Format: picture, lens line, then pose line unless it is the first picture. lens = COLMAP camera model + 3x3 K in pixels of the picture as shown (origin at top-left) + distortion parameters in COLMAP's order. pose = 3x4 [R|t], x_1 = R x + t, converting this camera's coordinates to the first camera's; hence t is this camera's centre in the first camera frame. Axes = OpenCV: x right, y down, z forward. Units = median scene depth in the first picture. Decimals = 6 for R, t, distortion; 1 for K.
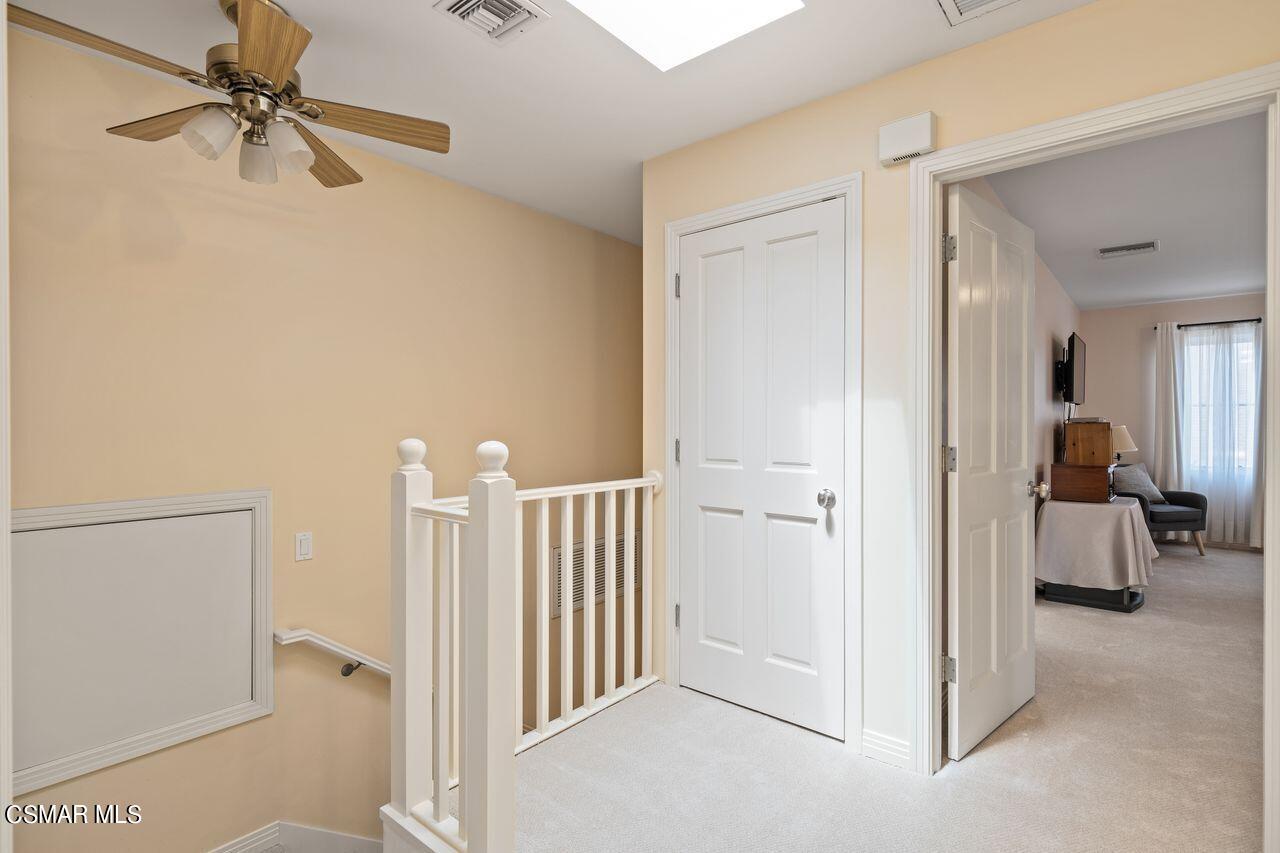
lens RADIAL K [[606.5, 0, 651.3], [0, 606.5, 423.3], [0, 0, 1]] dist [0.016860, -0.002844]
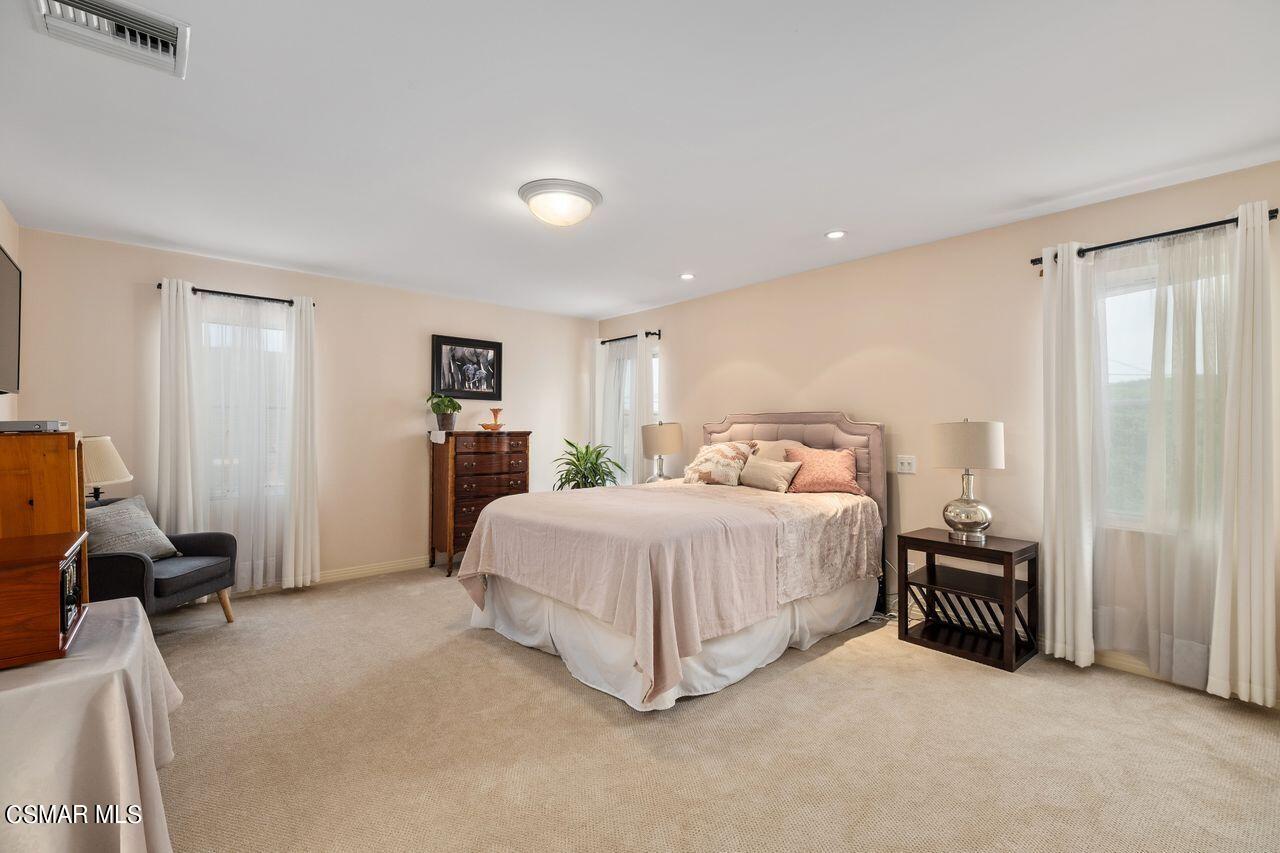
lens RADIAL K [[558.9, 0, 652.7], [0, 558.9, 427.9], [0, 0, 1]] dist [0.008016, -0.002099]
pose [[0.141841, 0.001242, 0.989889, 0.326540], [0.007239, 0.999971, -0.002292, -0.000181], [-0.989863, 0.007491, 0.141828, 0.422926]]
